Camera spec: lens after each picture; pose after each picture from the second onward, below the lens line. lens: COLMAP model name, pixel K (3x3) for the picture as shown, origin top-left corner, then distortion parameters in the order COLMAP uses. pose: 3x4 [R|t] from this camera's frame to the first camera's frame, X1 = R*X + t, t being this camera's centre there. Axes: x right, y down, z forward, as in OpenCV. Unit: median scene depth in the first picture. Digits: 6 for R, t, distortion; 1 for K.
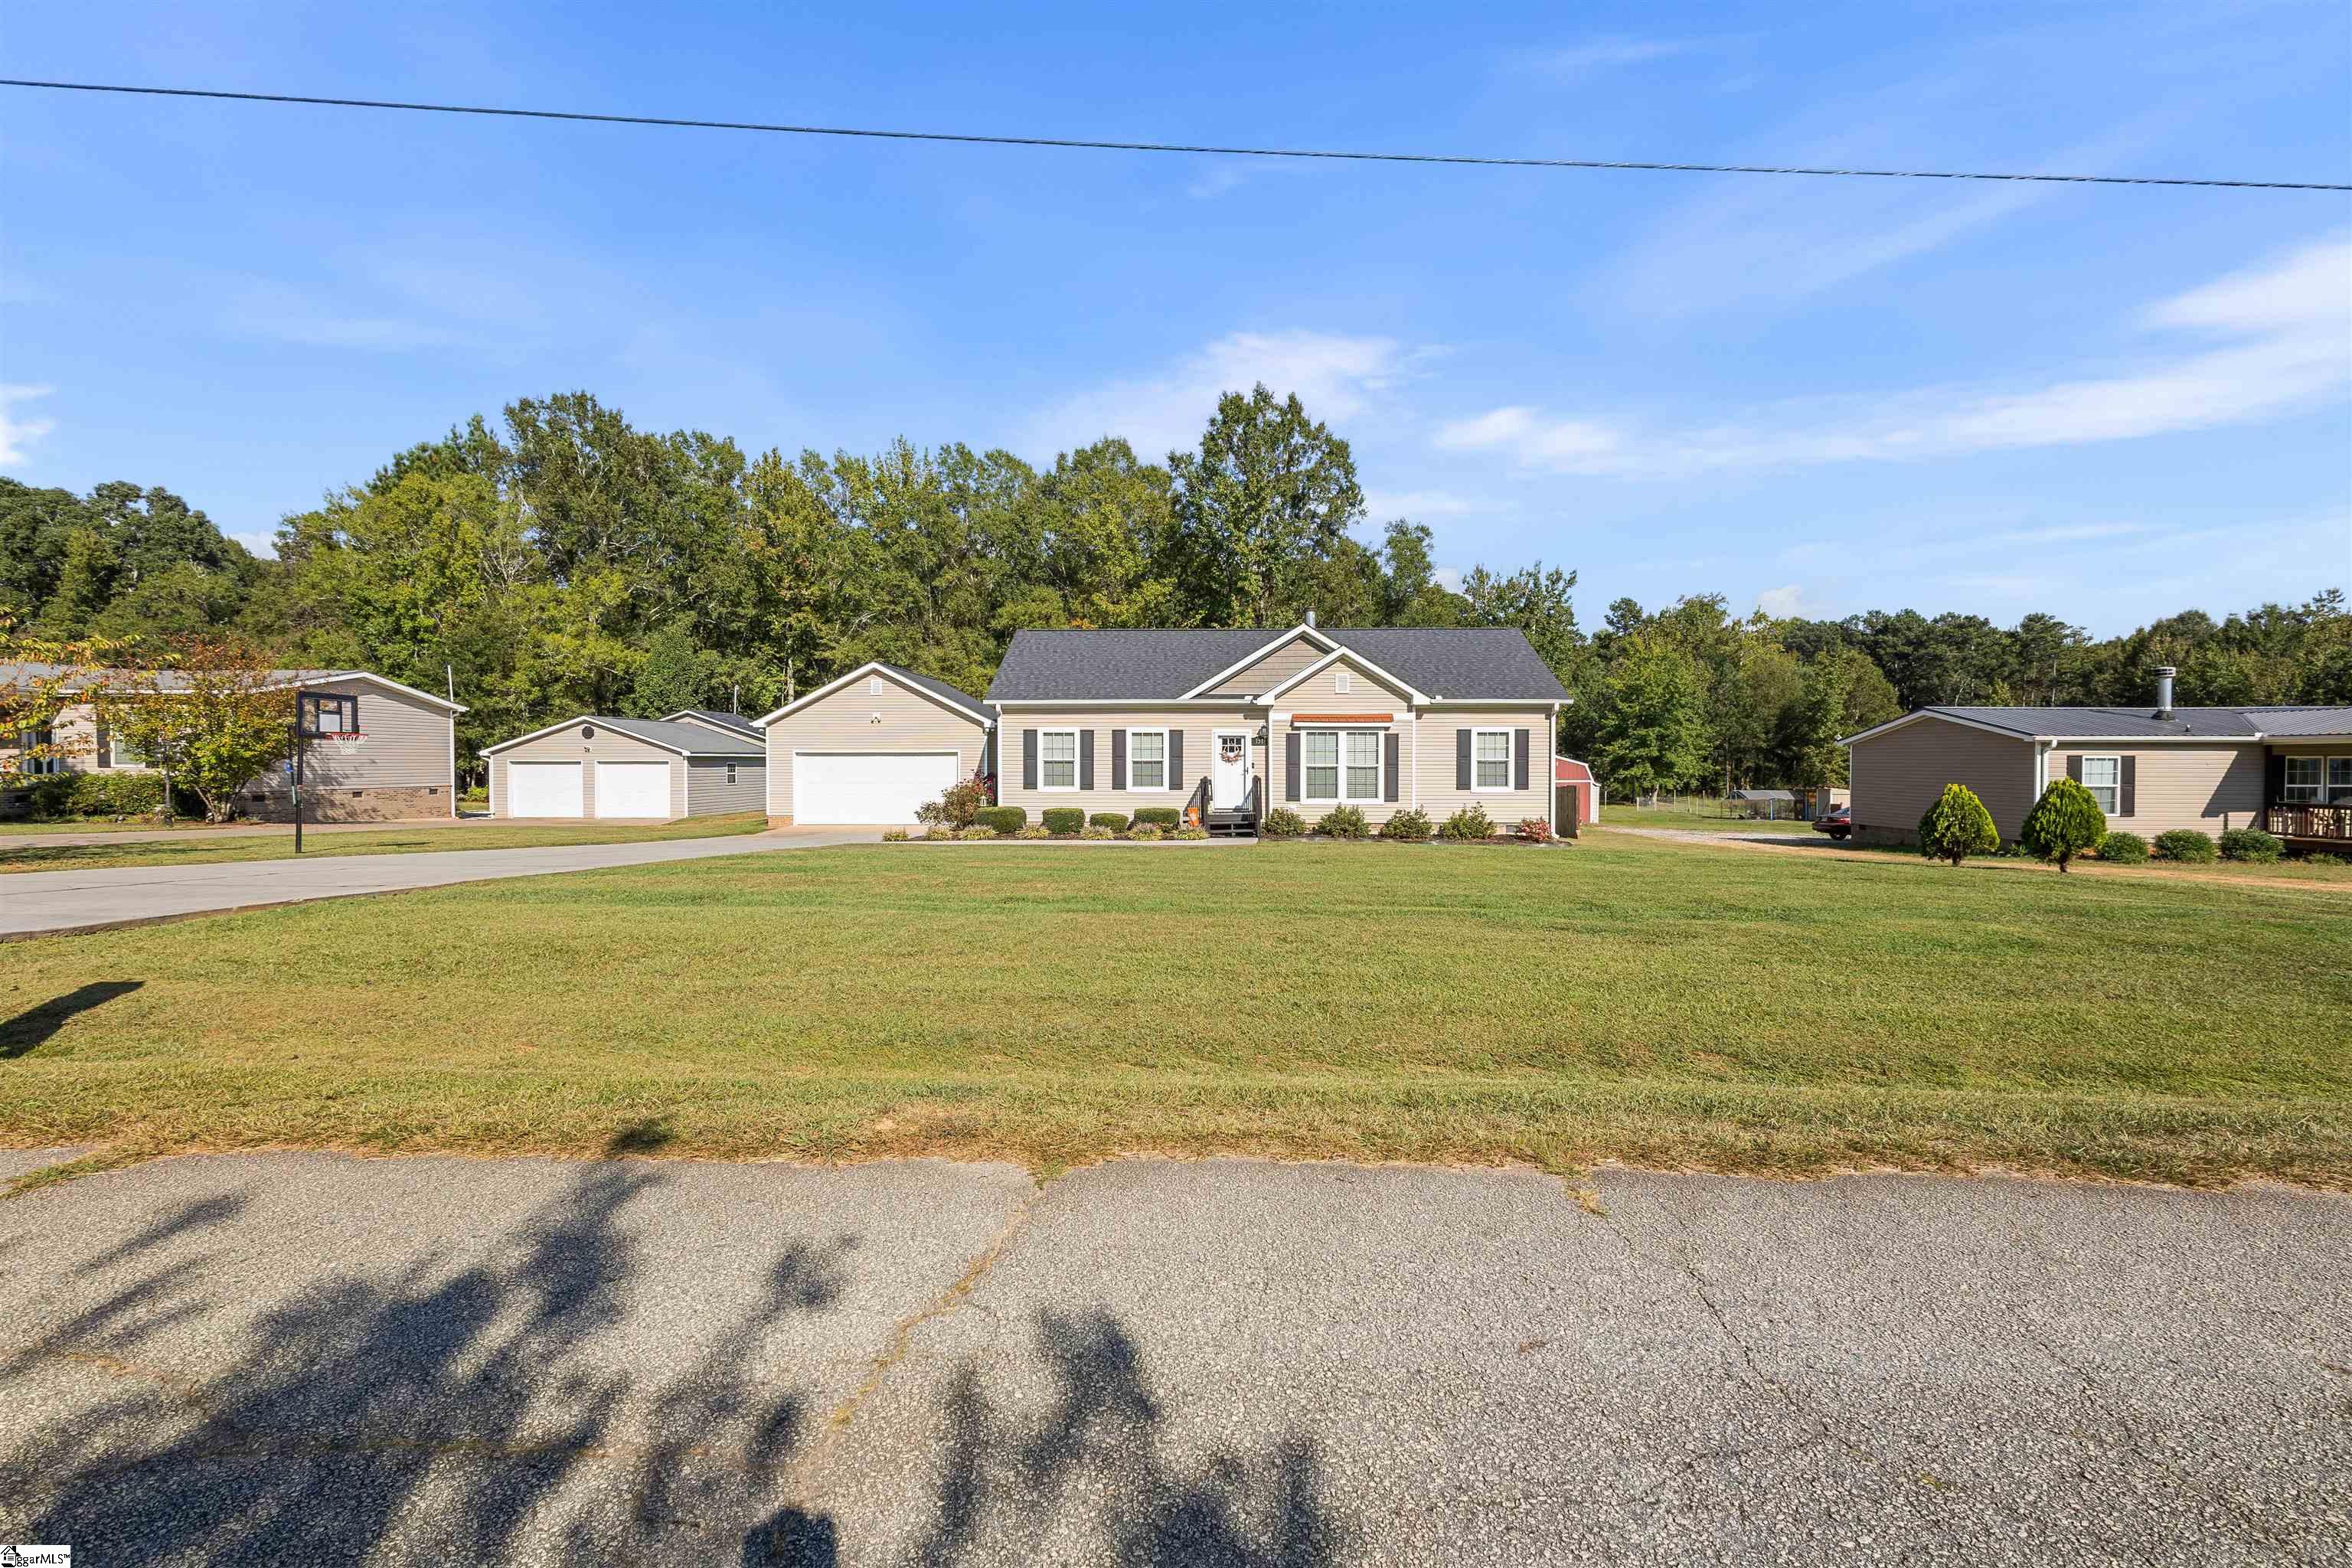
lens RADIAL K [[1081.5, 0, 1177.0], [0, 1081.5, 788.1], [0, 0, 1]] dist [0.011405, -0.001759]
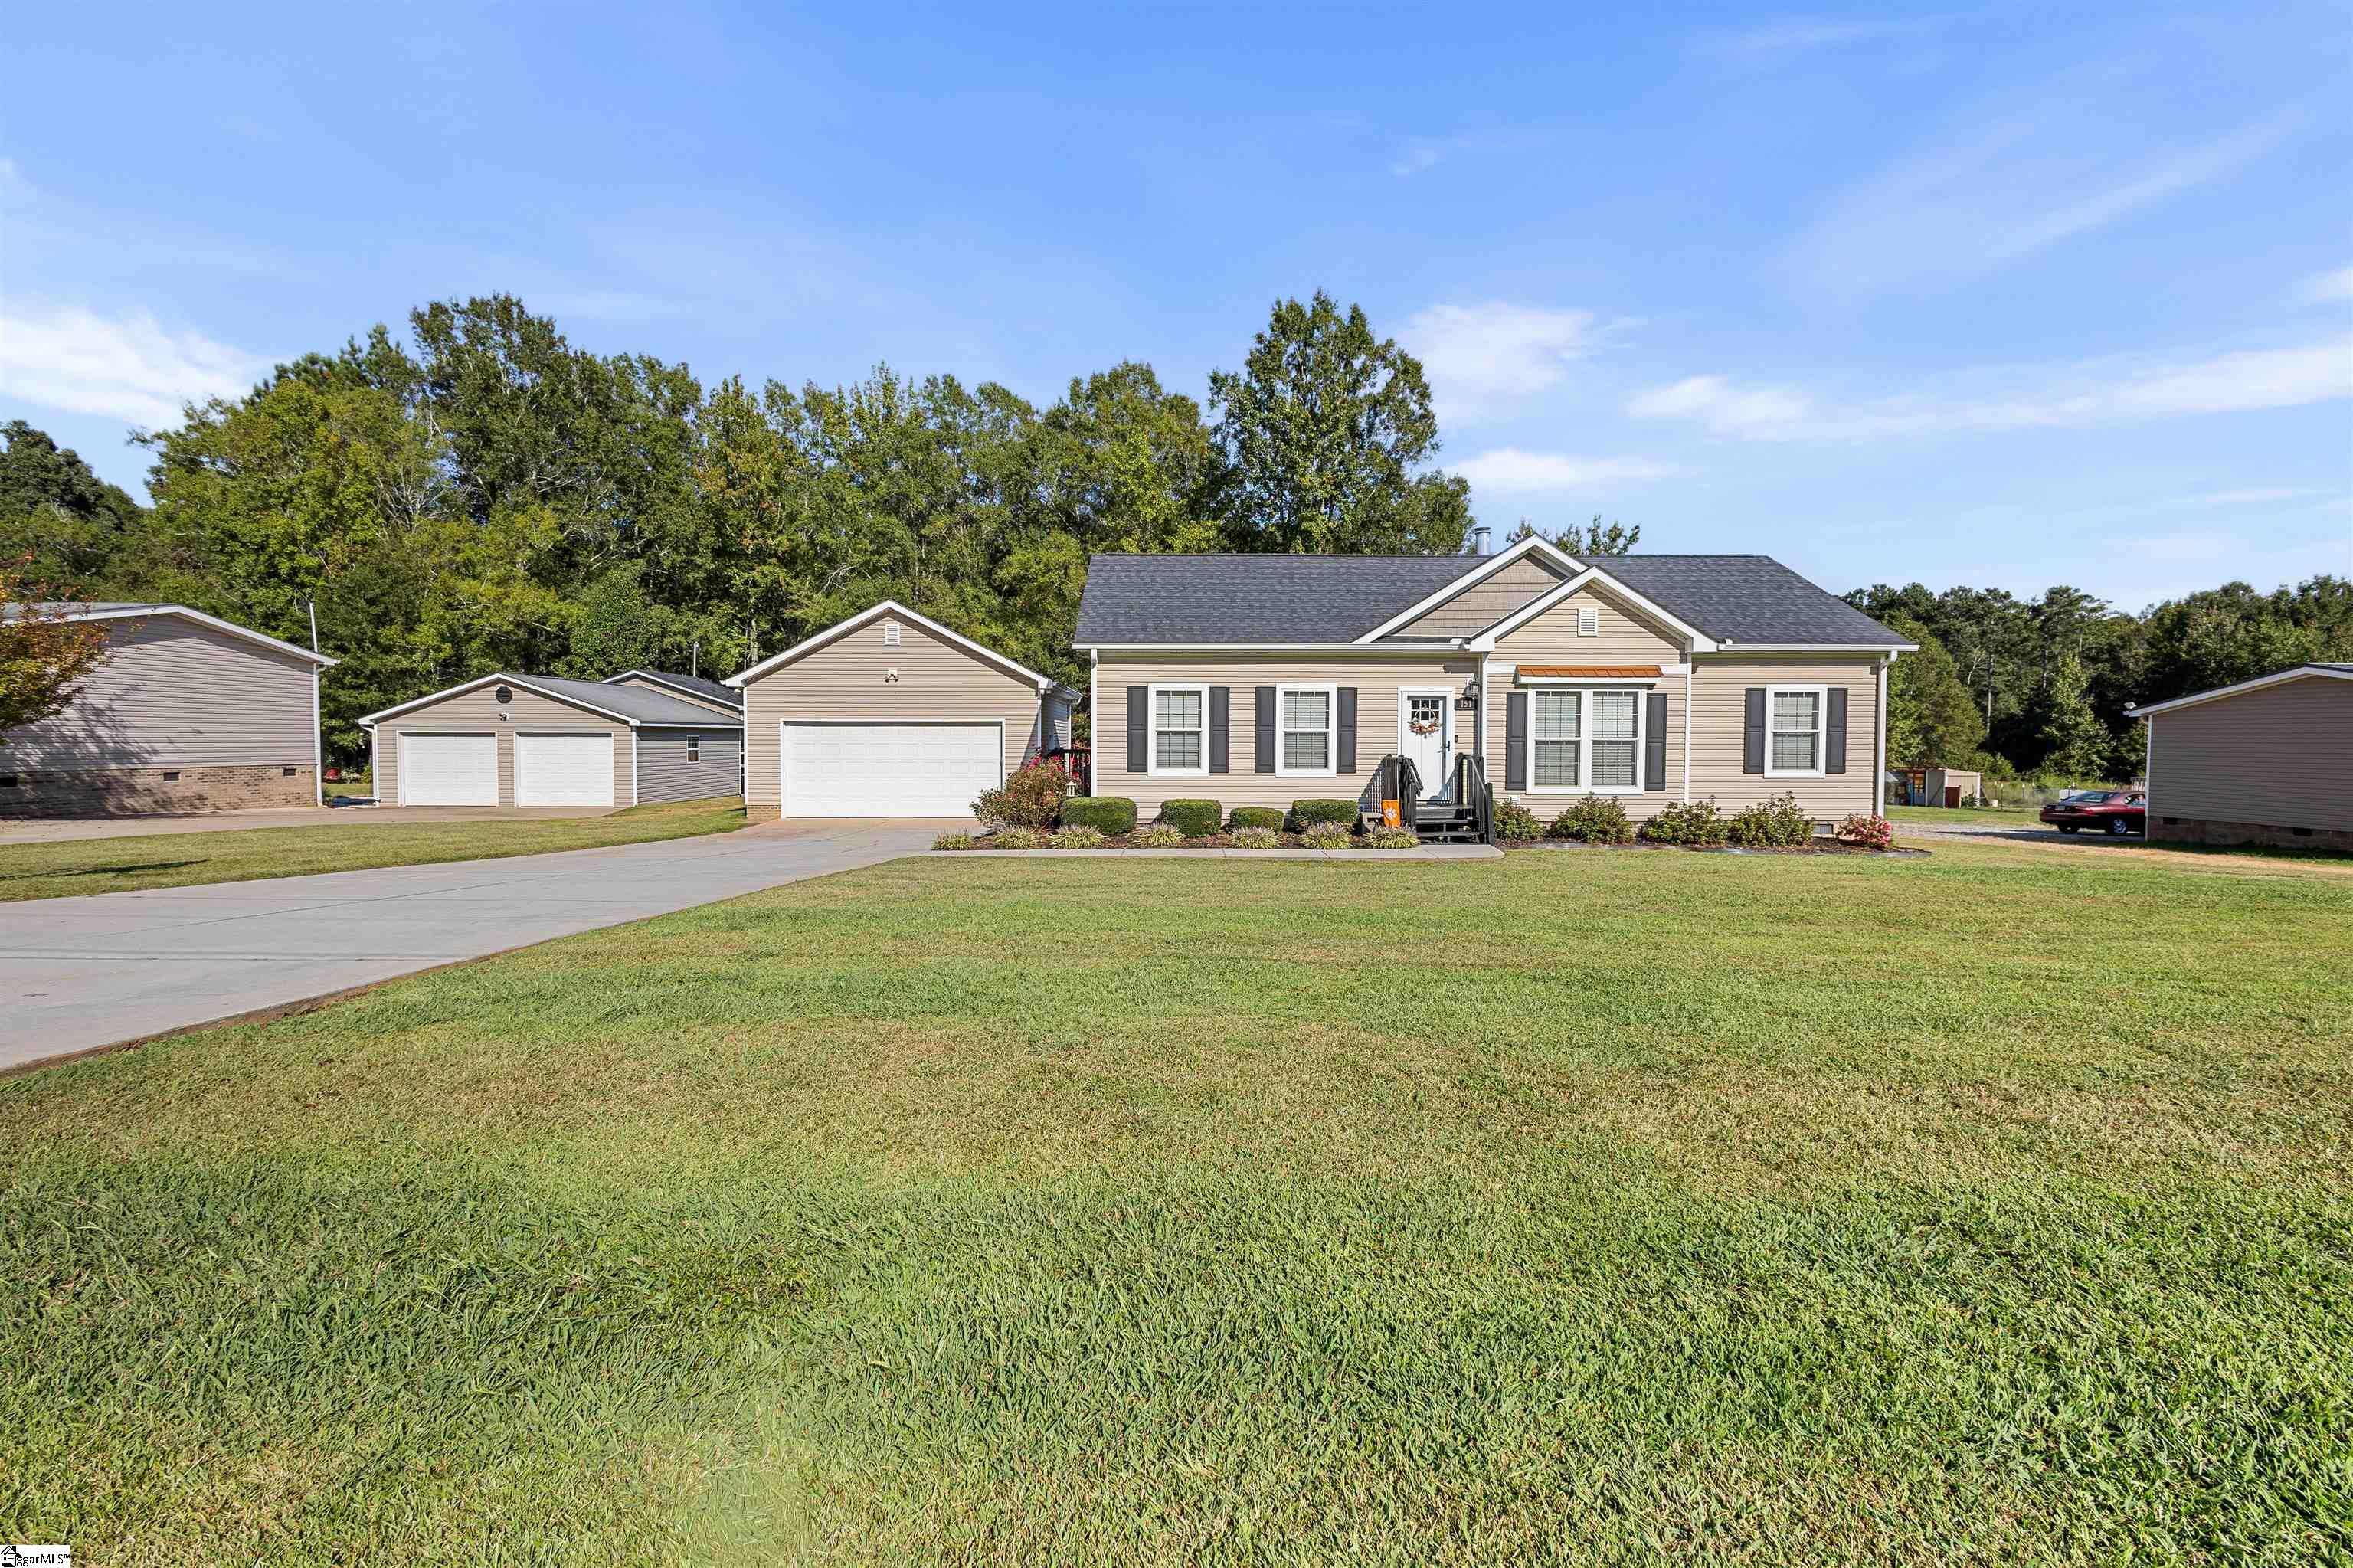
lens RADIAL K [[1082.0, 0, 1171.0], [0, 1082.0, 780.1], [0, 0, 1]] dist [0.011405, -0.001759]
pose [[0.999380, 0.001375, 0.035177, -0.100556], [-0.001842, 0.999911, 0.013249, -0.002160], [-0.035155, -0.013306, 0.999293, 0.218462]]
